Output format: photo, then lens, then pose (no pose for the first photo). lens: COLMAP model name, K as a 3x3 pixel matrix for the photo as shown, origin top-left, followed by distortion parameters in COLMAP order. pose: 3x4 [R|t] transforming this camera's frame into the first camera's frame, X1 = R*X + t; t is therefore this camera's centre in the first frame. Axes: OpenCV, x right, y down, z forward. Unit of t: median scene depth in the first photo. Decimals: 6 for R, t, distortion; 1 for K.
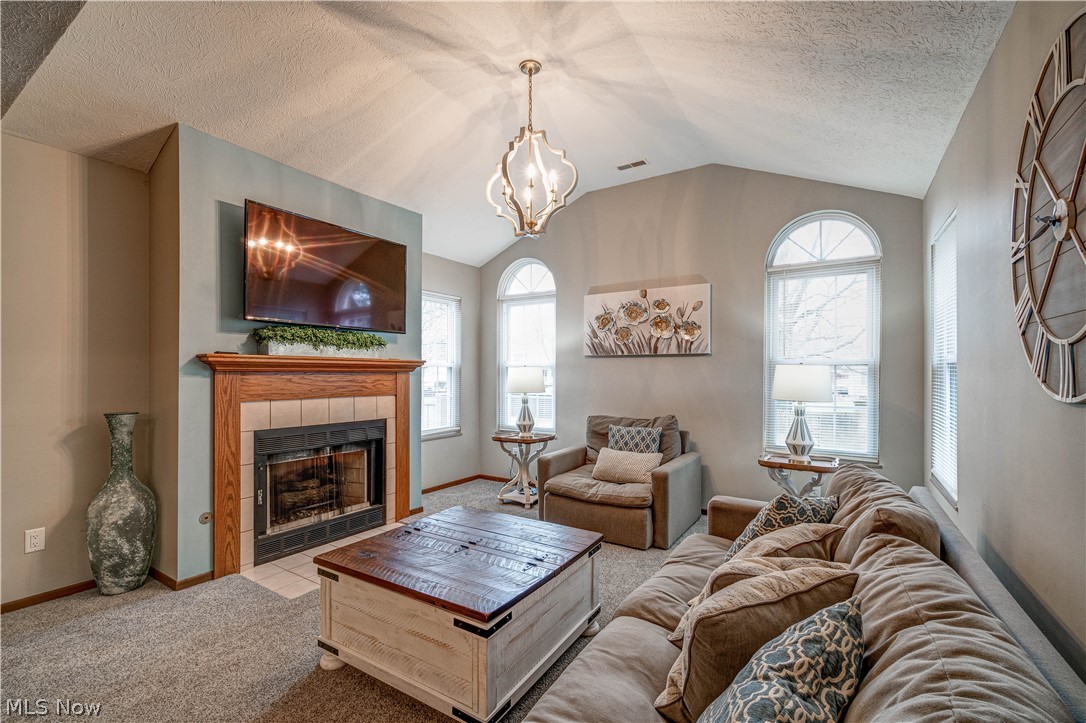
lens RADIAL K [[469.1, 0, 536.6], [0, 469.1, 374.7], [0, 0, 1]] dist [-0.009763, 0.002369]
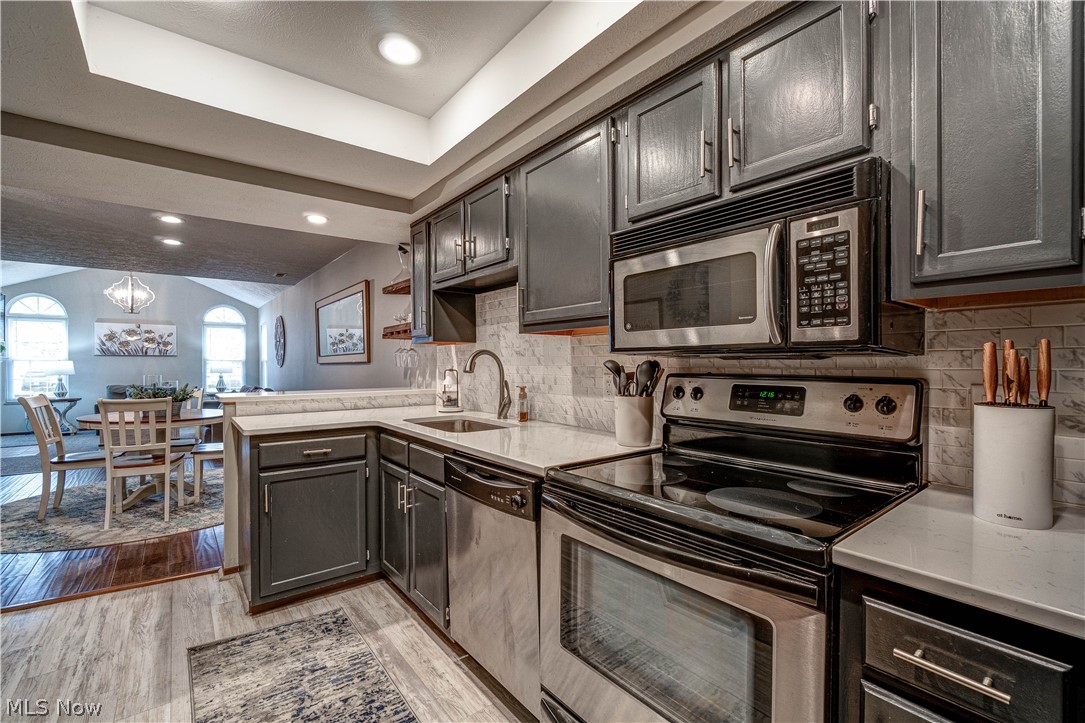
lens RADIAL K [[468.7, 0, 542.7], [0, 468.7, 367.5], [0, 0, 1]] dist [-0.009763, 0.002369]
pose [[0.306094, -0.014355, 0.951893, -1.371656], [0.011011, 0.999873, 0.011538, 0.009428], [-0.951938, 0.006950, 0.306213, -1.549506]]
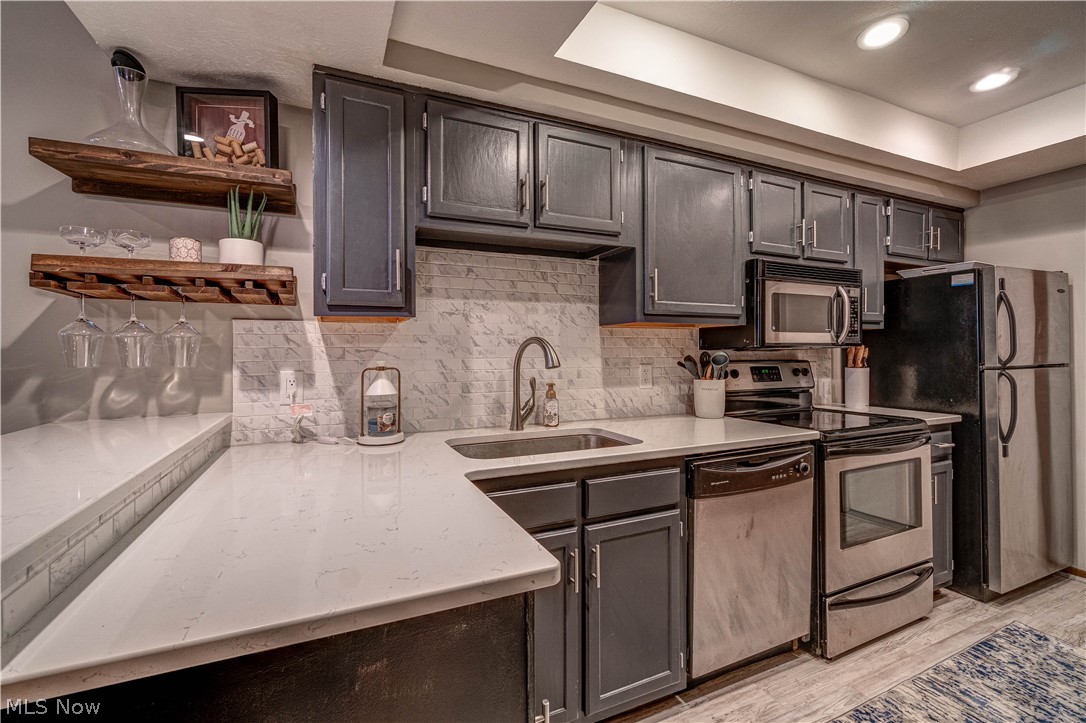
lens RADIAL K [[469.1, 0, 541.9], [0, 469.1, 347.4], [0, 0, 1]] dist [-0.009763, 0.002369]
pose [[-0.849049, 0.002385, 0.528308, -1.032540], [0.004967, 0.999982, 0.003468, 0.000114], [-0.528290, 0.005569, -0.849046, -0.863556]]
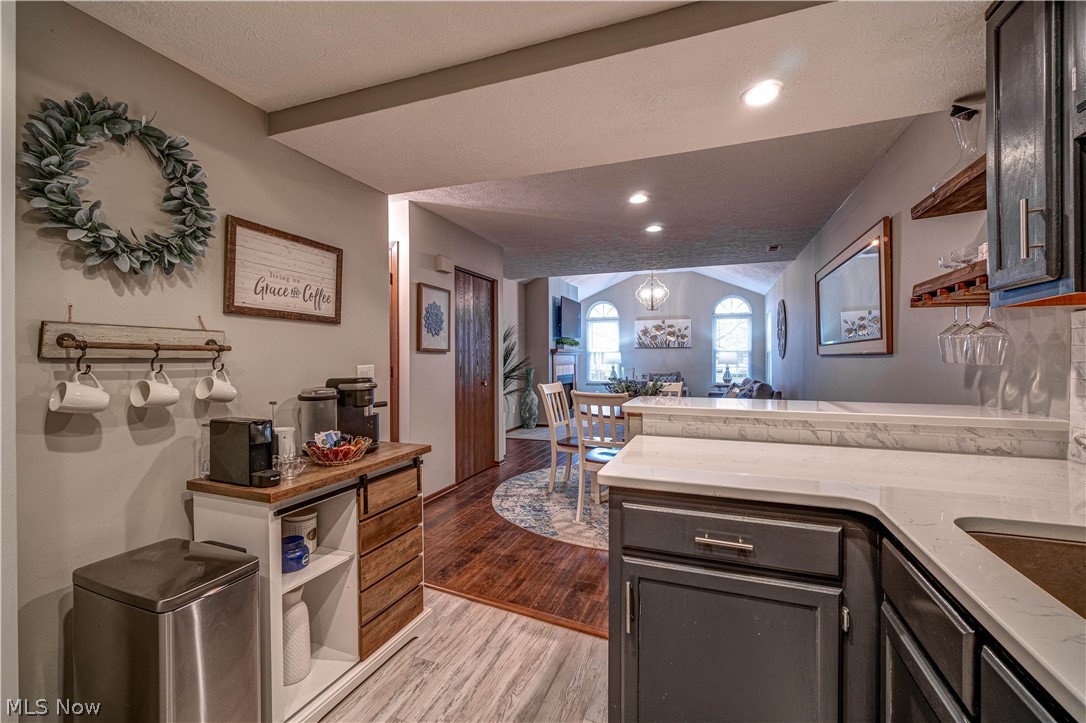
lens RADIAL K [[469.1, 0, 541.4], [0, 469.1, 358.4], [0, 0, 1]] dist [-0.009763, 0.002369]
pose [[0.972936, -0.006394, 0.230986, -1.051477], [0.006264, 0.999980, 0.001299, 0.007710], [-0.230989, 0.000183, 0.972956, -1.332000]]
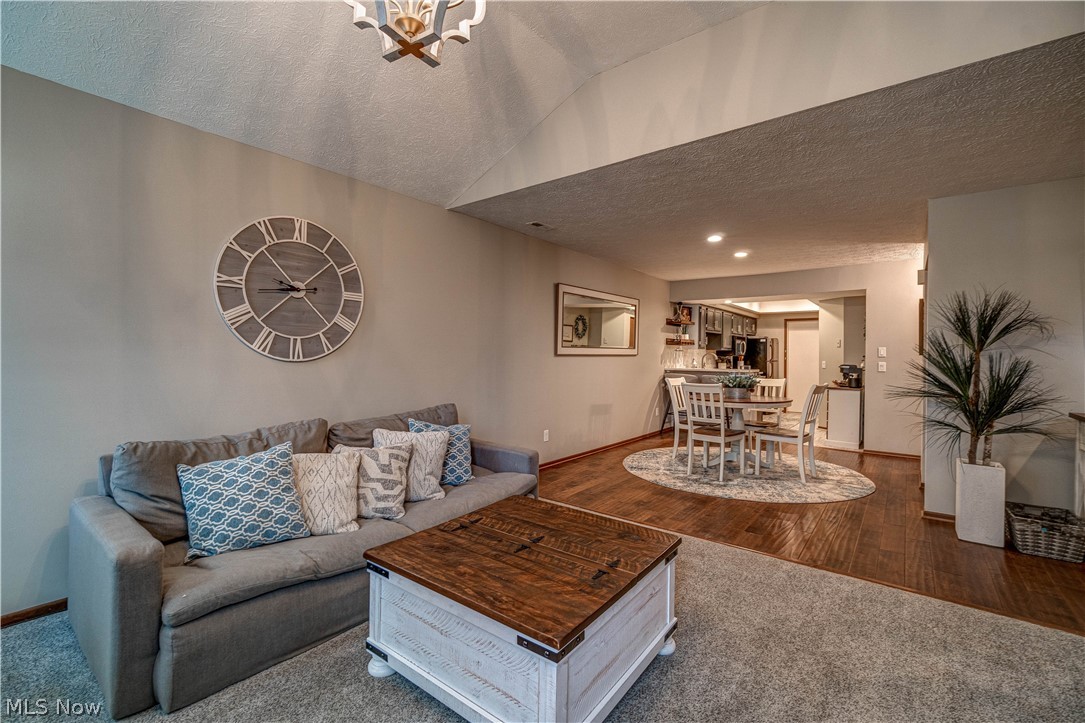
lens RADIAL K [[468.7, 0, 537.4], [0, 468.7, 349.7], [0, 0, 1]] dist [-0.009763, 0.002369]
pose [[-0.996396, -0.014856, 0.083515, -0.126093], [-0.015214, 0.999878, -0.003654, -0.004324], [-0.083450, -0.004911, -0.996500, 1.064050]]
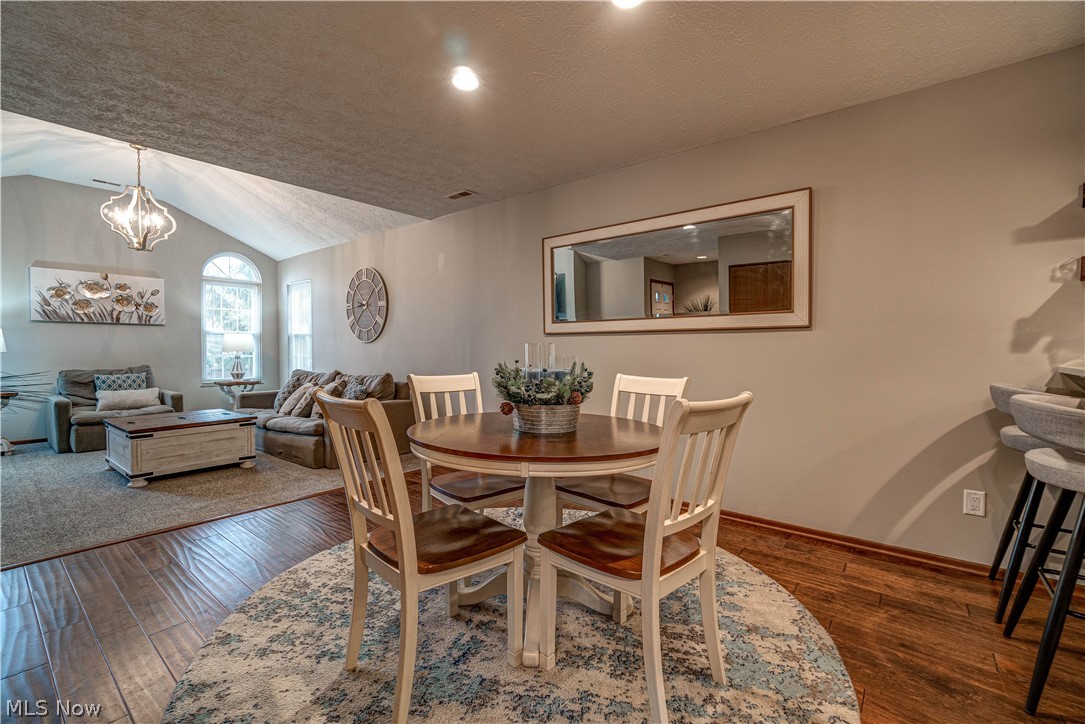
lens RADIAL K [[468.7, 0, 543.3], [0, 468.7, 358.2], [0, 0, 1]] dist [-0.009763, 0.002369]
pose [[0.091699, -0.024404, 0.995488, -1.111971], [0.002905, 0.999702, 0.024240, 0.034259], [-0.995782, 0.000669, 0.091743, -0.407673]]
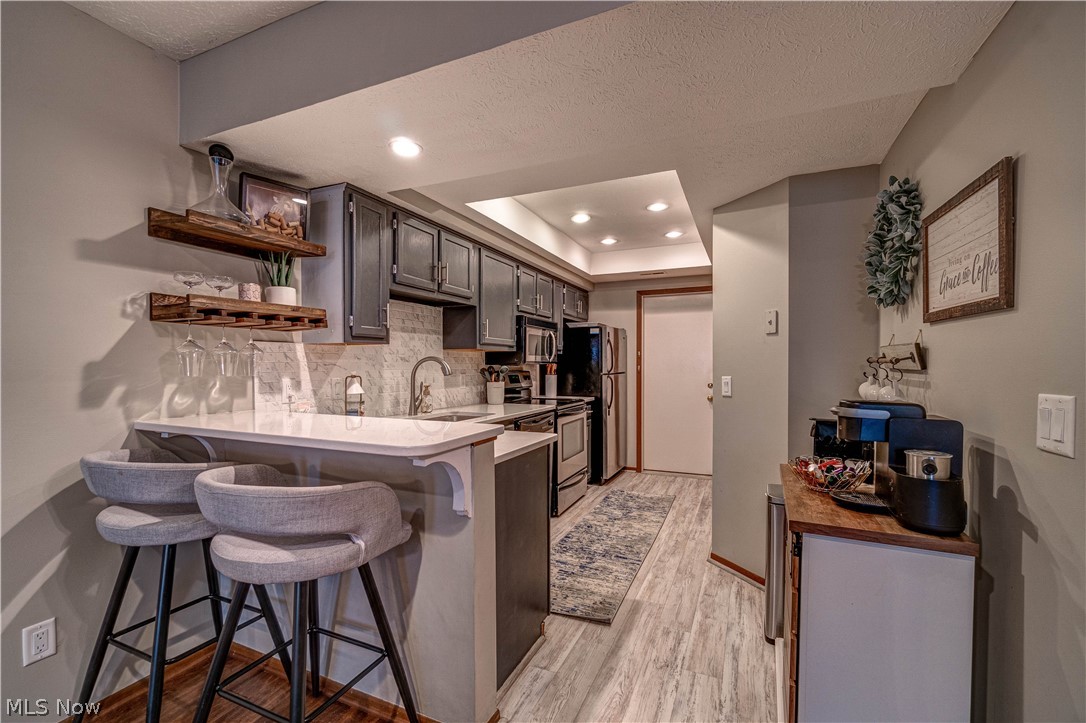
lens RADIAL K [[469.1, 0, 542.7], [0, 469.1, 366.8], [0, 0, 1]] dist [-0.009763, 0.002369]
pose [[-0.984709, -0.003476, -0.174171, -0.817234], [-0.005727, 0.999906, 0.012422, -0.002787], [0.174112, 0.013230, -0.984637, -0.449552]]
